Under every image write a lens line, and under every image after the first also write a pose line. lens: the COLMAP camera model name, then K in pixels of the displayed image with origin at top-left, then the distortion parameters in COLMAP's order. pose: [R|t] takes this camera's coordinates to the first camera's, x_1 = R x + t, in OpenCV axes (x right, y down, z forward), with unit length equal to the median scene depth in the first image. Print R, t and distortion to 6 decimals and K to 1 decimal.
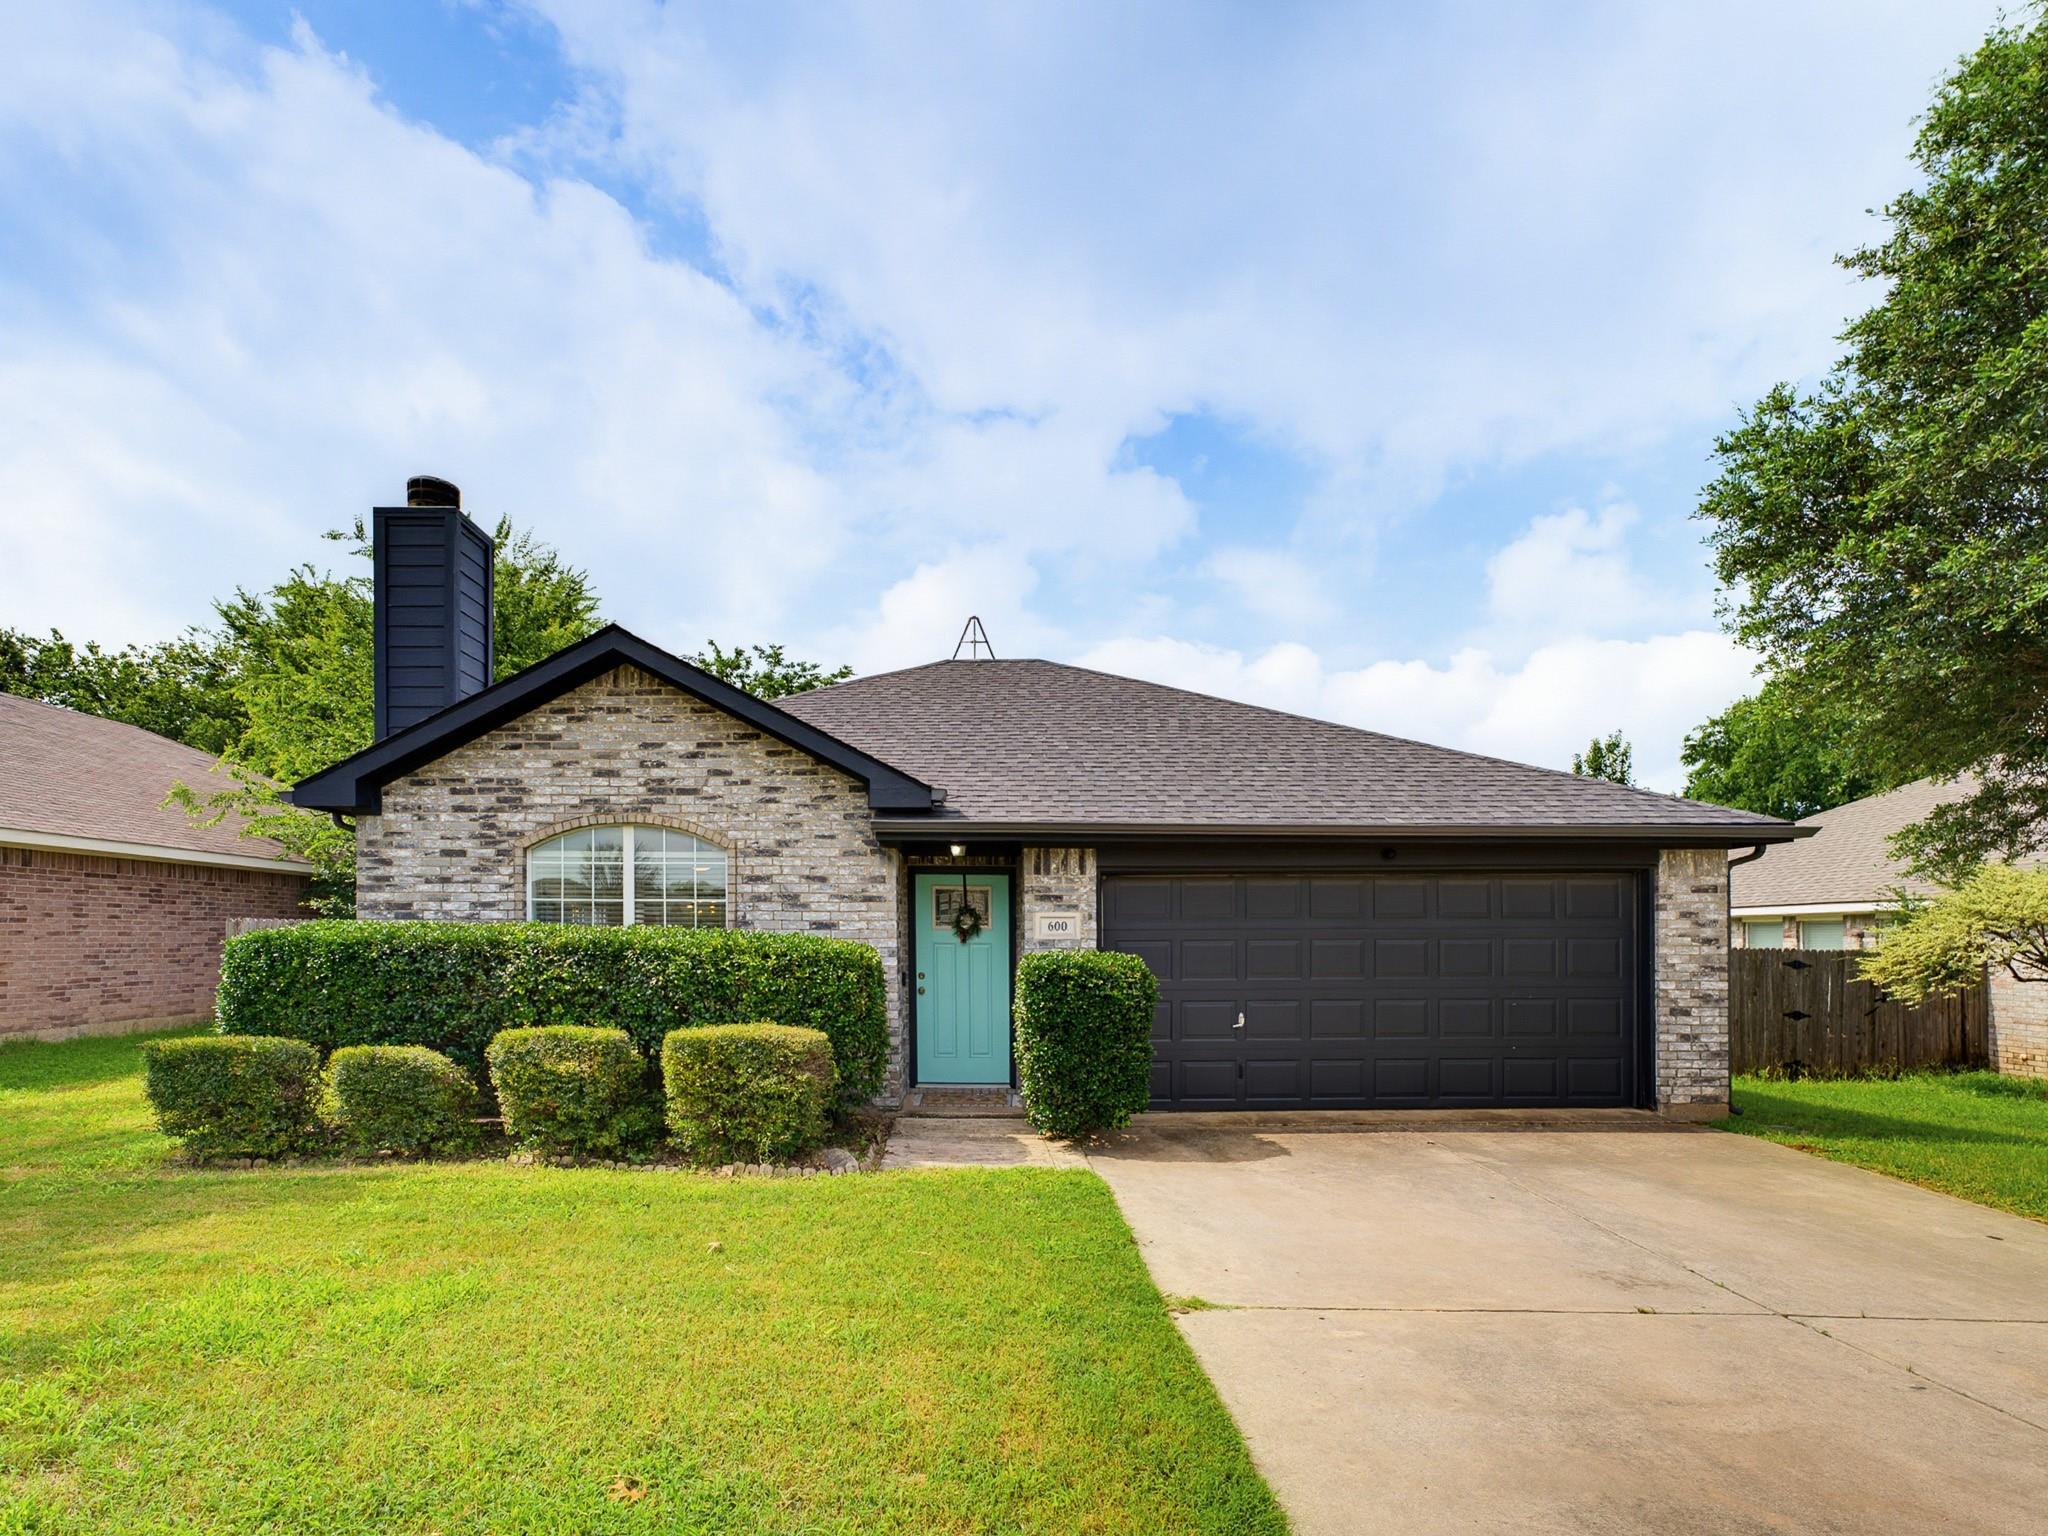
lens RADIAL K [[891.2, 0, 1024.0], [0, 891.2, 818.8], [0, 0, 1]] dist [0.001984, 0.000084]
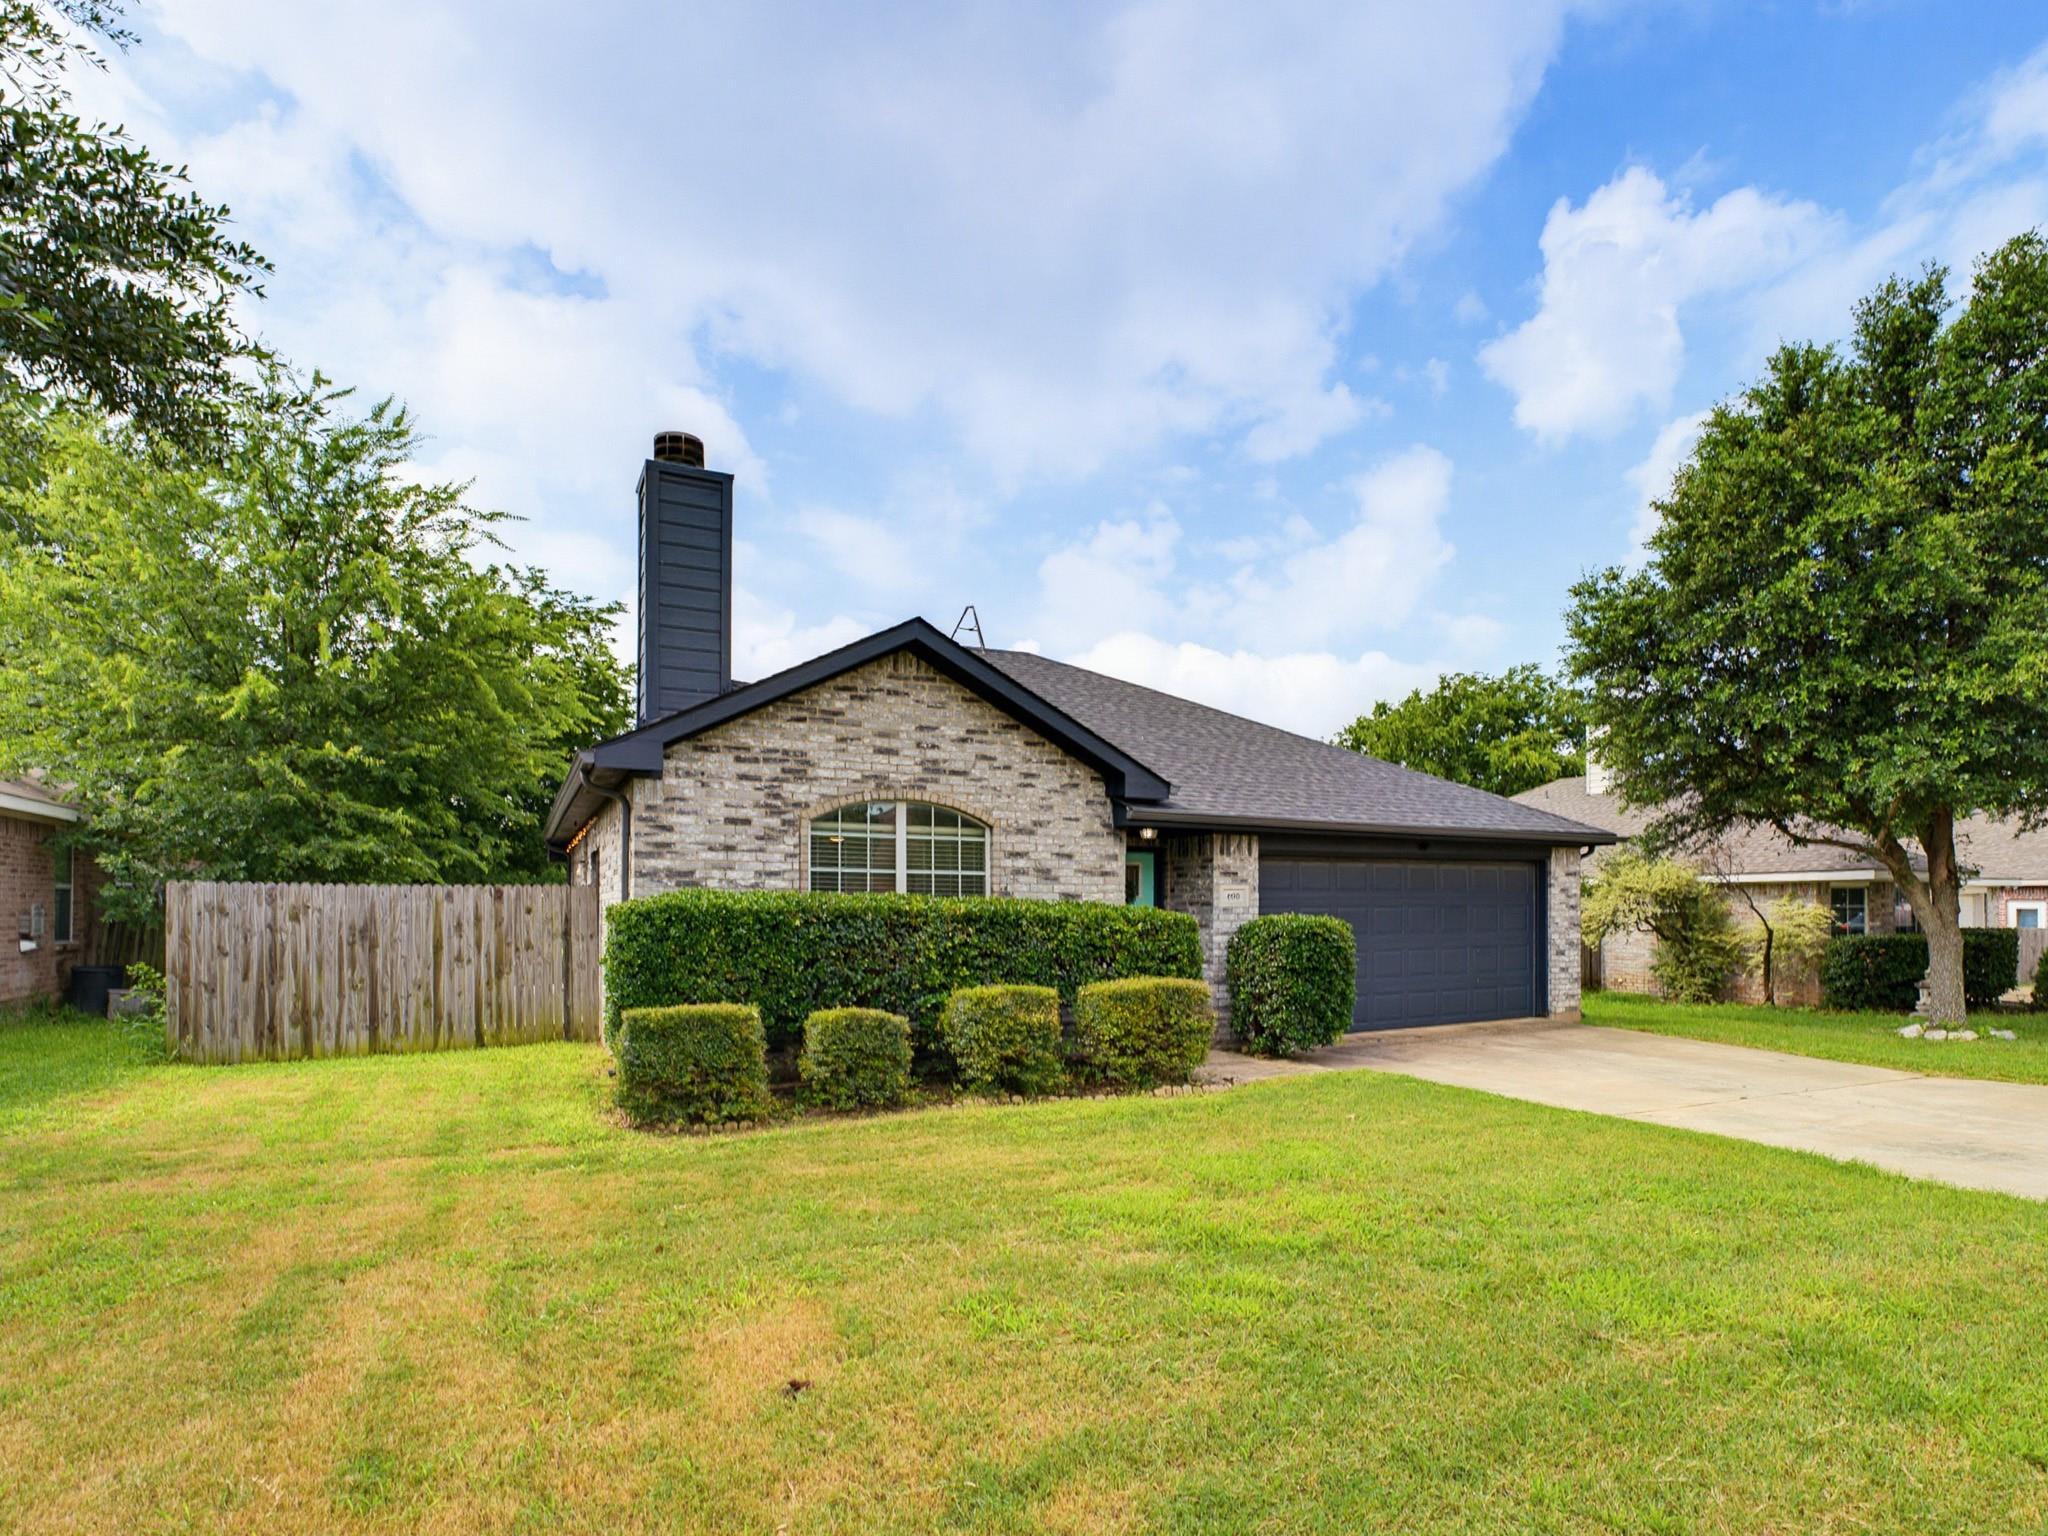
lens RADIAL K [[931.4, 0, 1024.0], [0, 931.4, 768.0], [0, 0, 1]] dist [-0.031318, 0.024511]
pose [[0.911197, 0.059928, 0.407588, -0.773190], [-0.055066, 0.998202, -0.023662, -0.014230], [-0.408273, -0.000884, 0.912859, -0.079042]]
